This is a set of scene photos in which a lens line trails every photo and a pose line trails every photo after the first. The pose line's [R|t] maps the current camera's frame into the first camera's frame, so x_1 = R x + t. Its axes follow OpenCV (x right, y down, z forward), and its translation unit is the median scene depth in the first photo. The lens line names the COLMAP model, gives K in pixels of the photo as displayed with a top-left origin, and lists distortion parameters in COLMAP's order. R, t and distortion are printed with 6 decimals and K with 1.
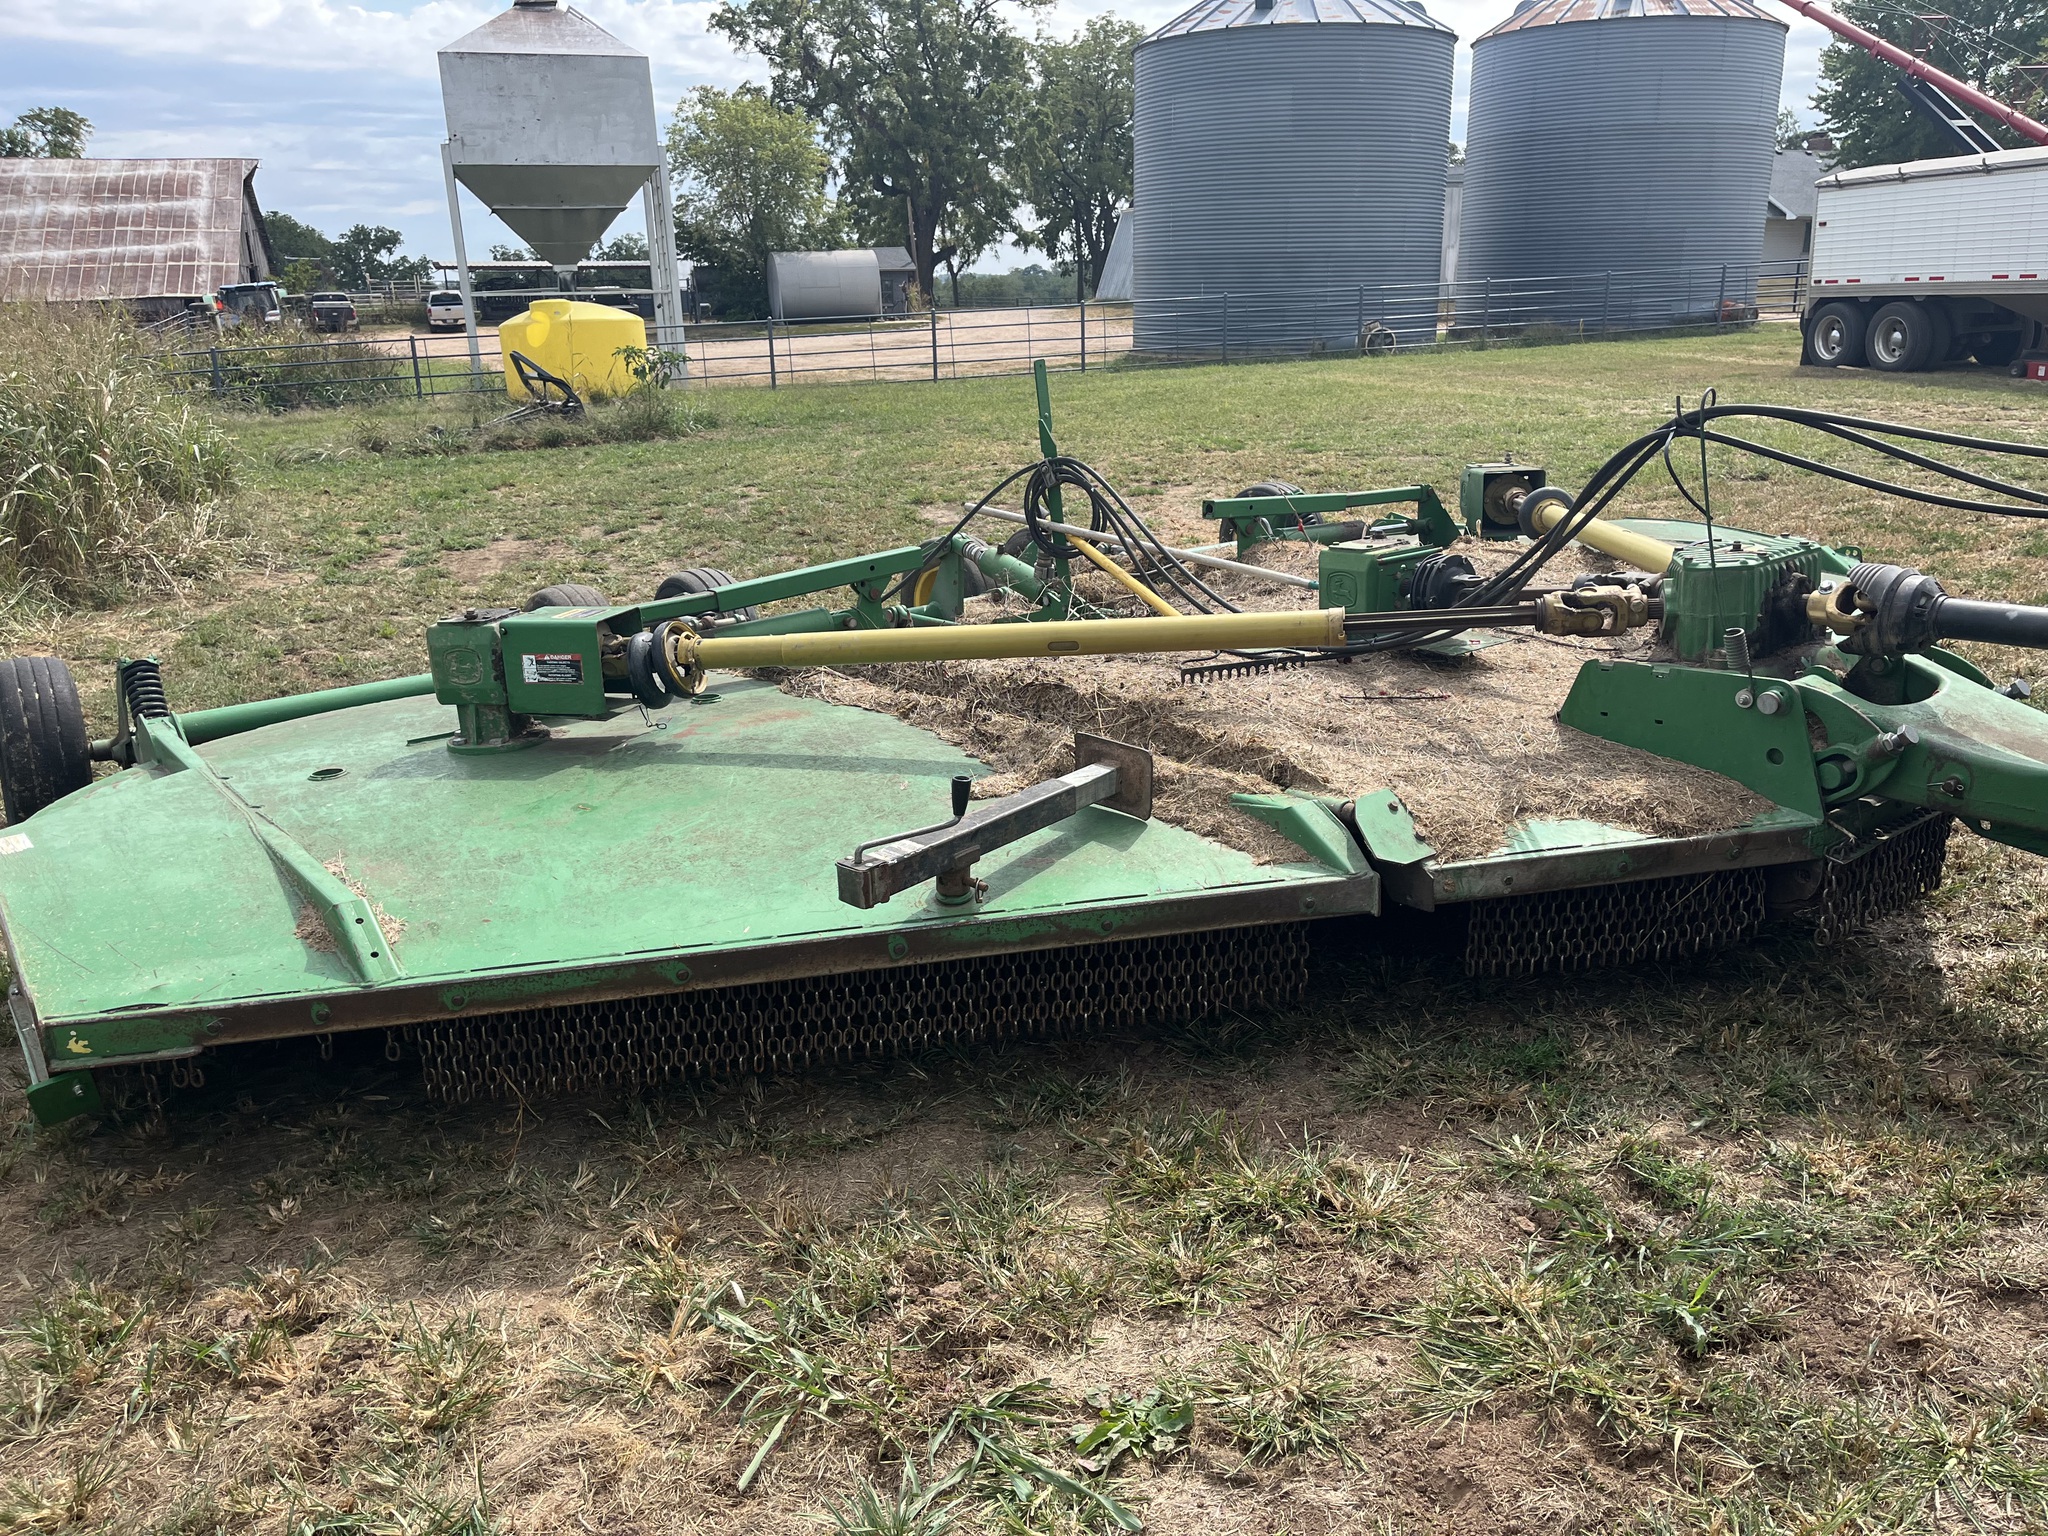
lens RADIAL K [[1541.5, 0, 1042.9], [0, 1541.5, 761.0], [0, 0, 1]] dist [0.063746, -0.095531]
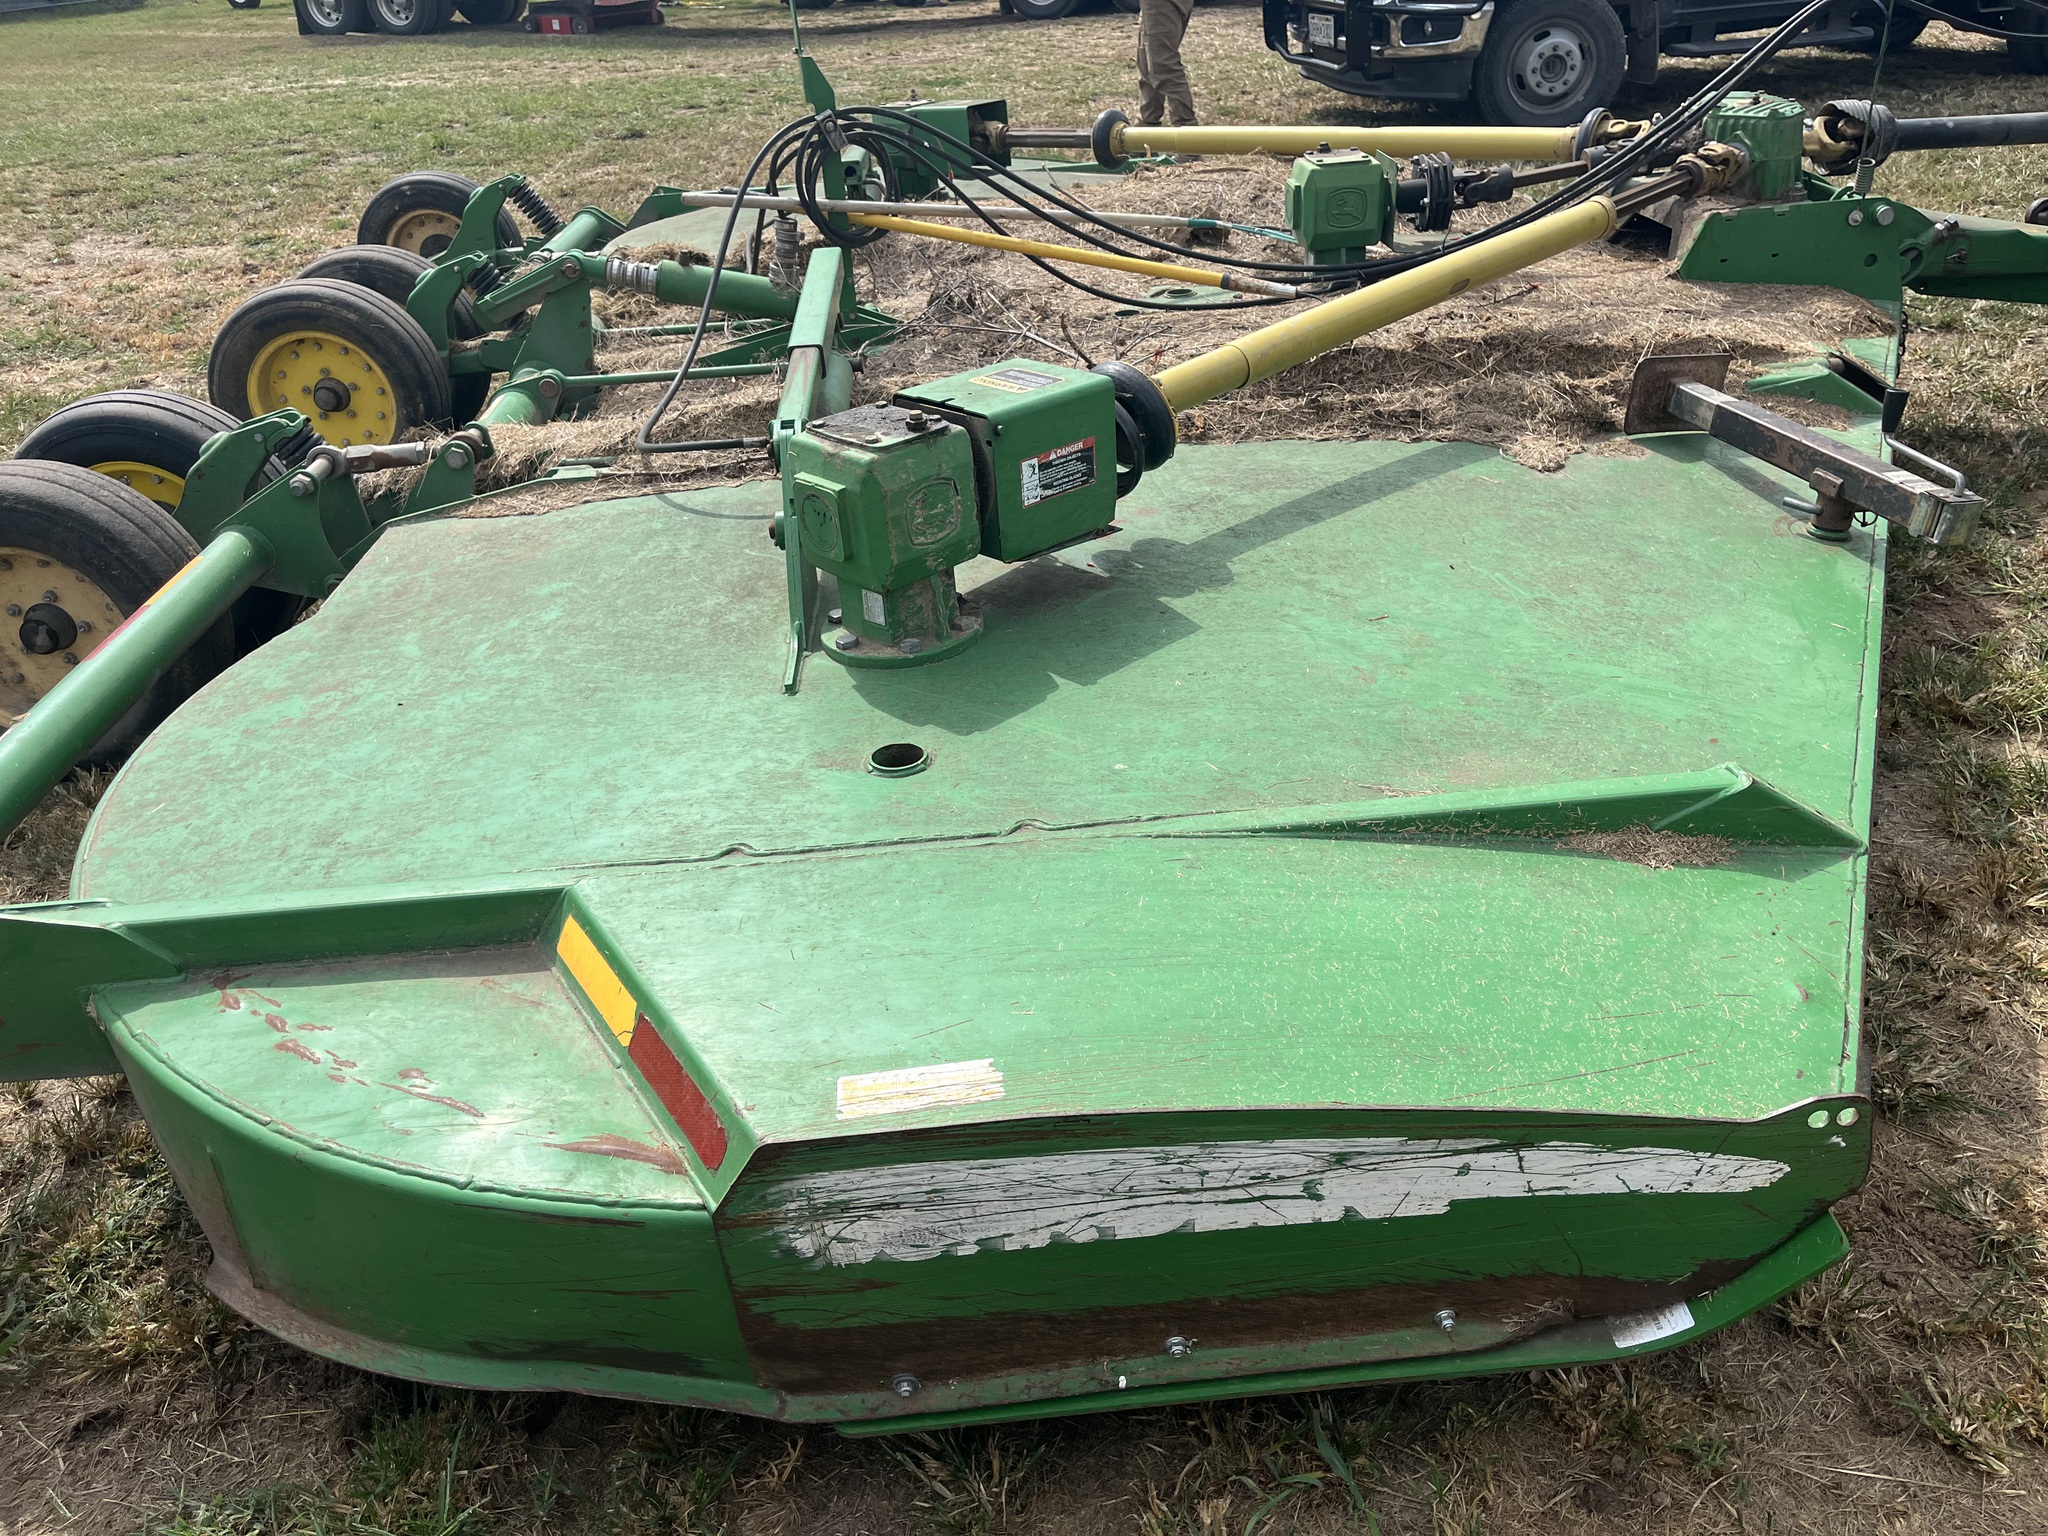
lens RADIAL K [[1541.5, 0, 1042.9], [0, 1541.5, 761.0], [0, 0, 1]] dist [0.063746, -0.095531]
pose [[0.566160, -0.384257, 0.729253, -0.113557], [0.246240, 0.923143, 0.295252, -0.019032], [-0.786657, 0.012411, 0.617266, 0.085064]]
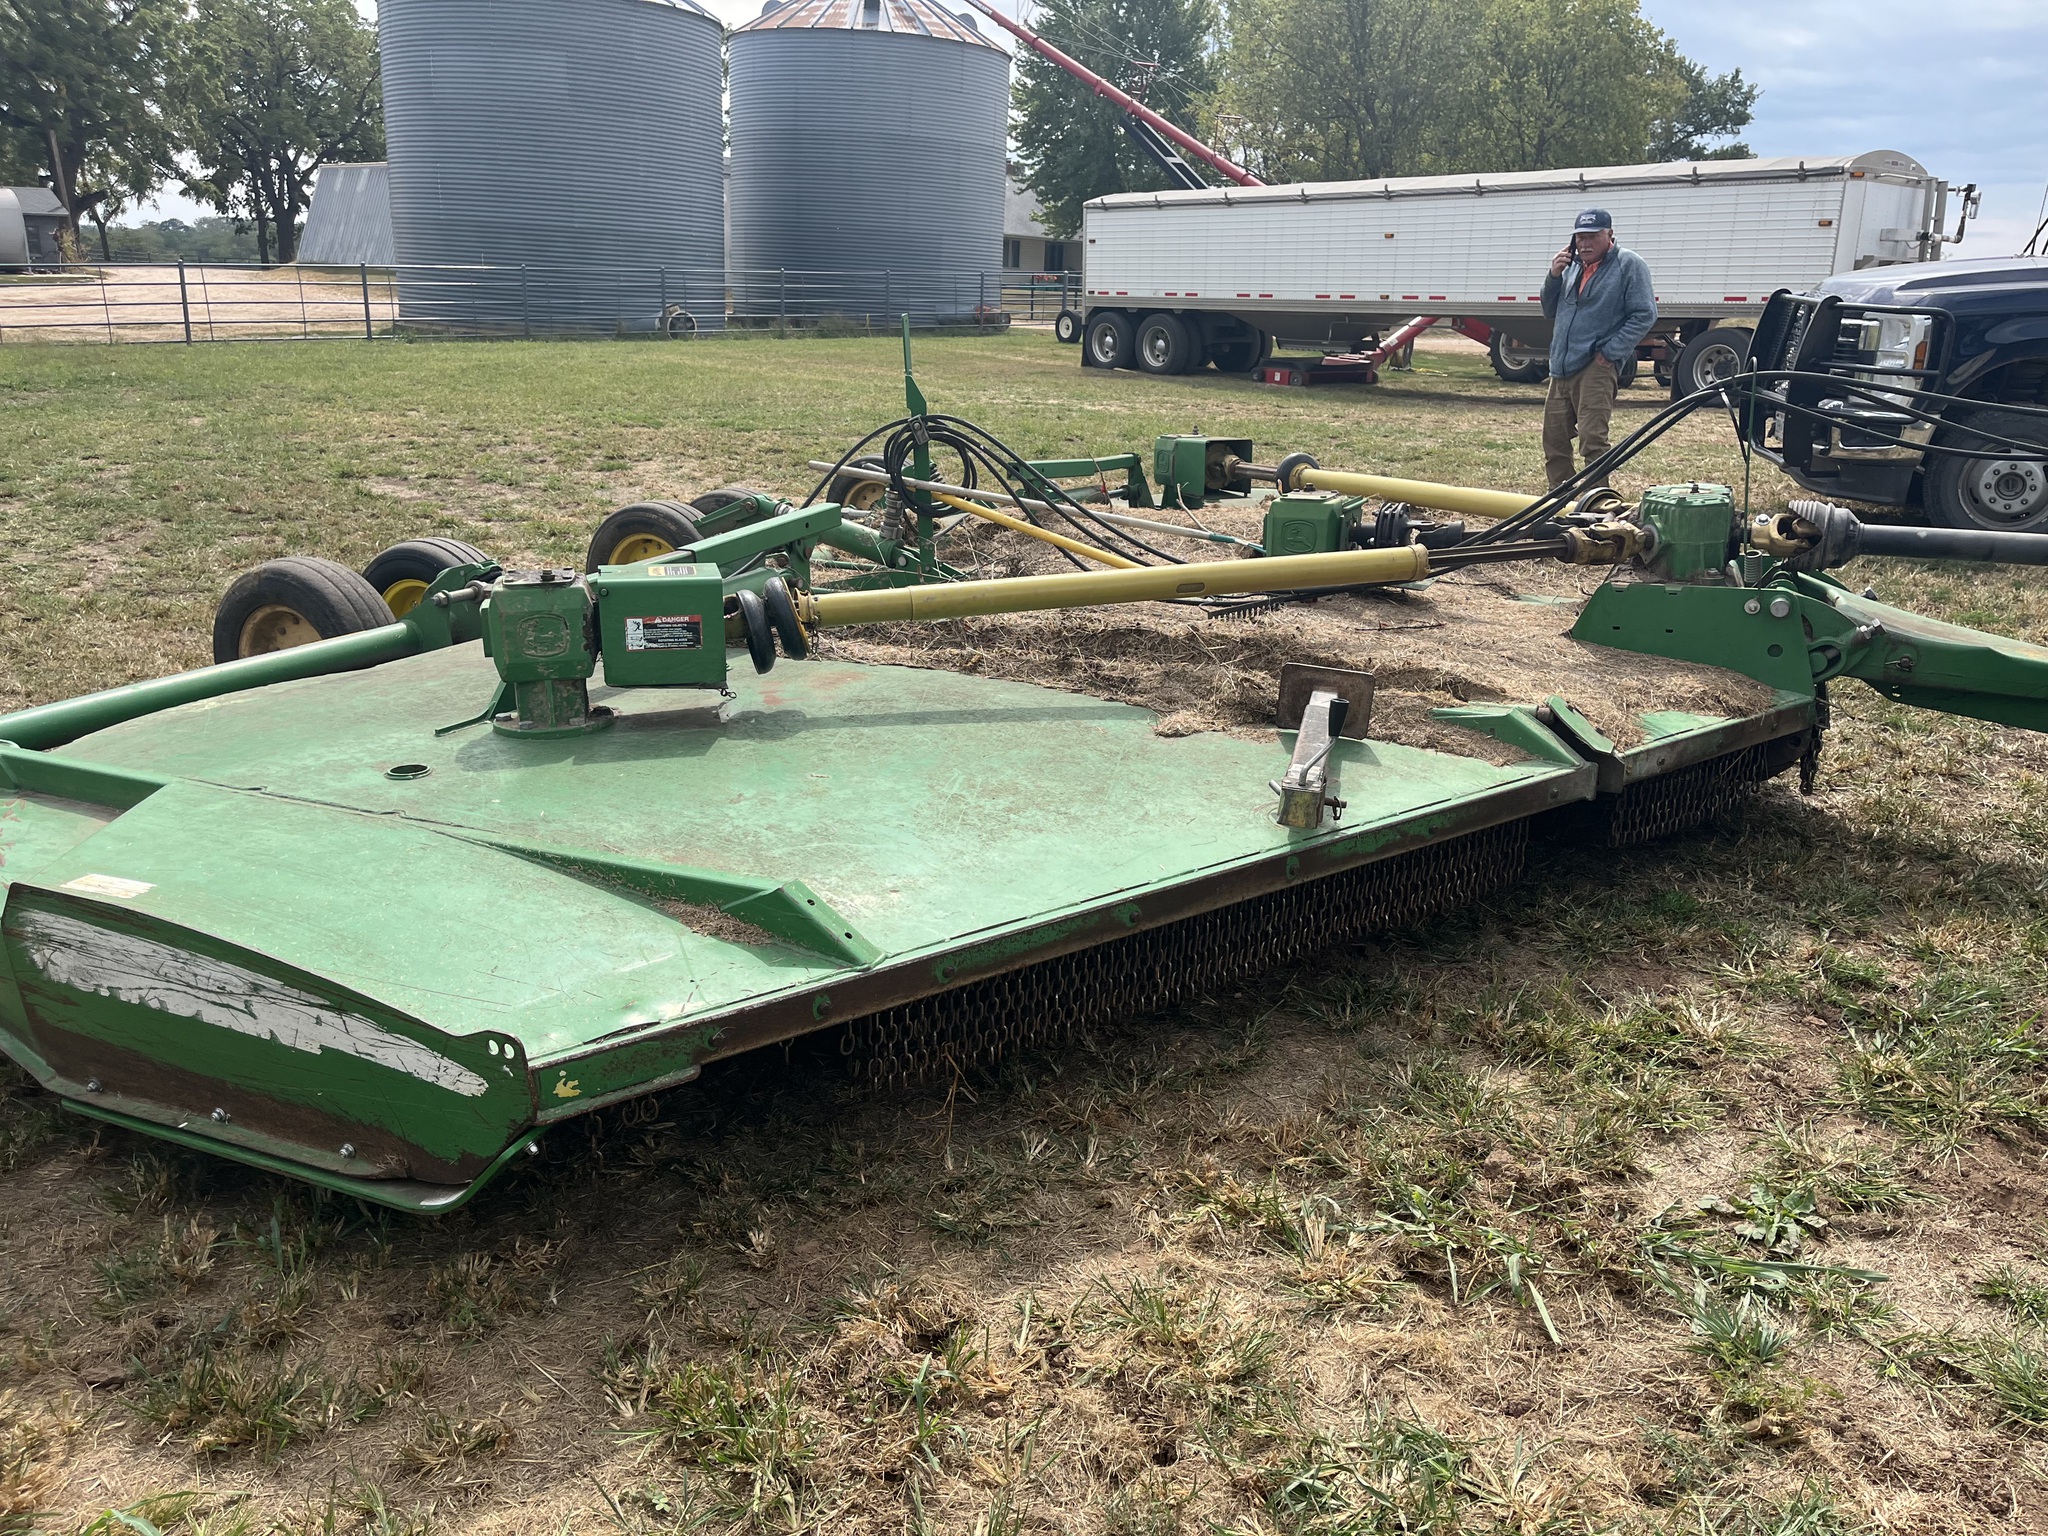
lens RADIAL K [[1541.5, 0, 1042.9], [0, 1541.5, 761.0], [0, 0, 1]] dist [0.063746, -0.095531]
pose [[0.888247, -0.079173, 0.452491, -0.073027], [0.075980, 0.996789, 0.025261, 0.001041], [-0.453038, 0.011943, 0.891411, 0.015595]]
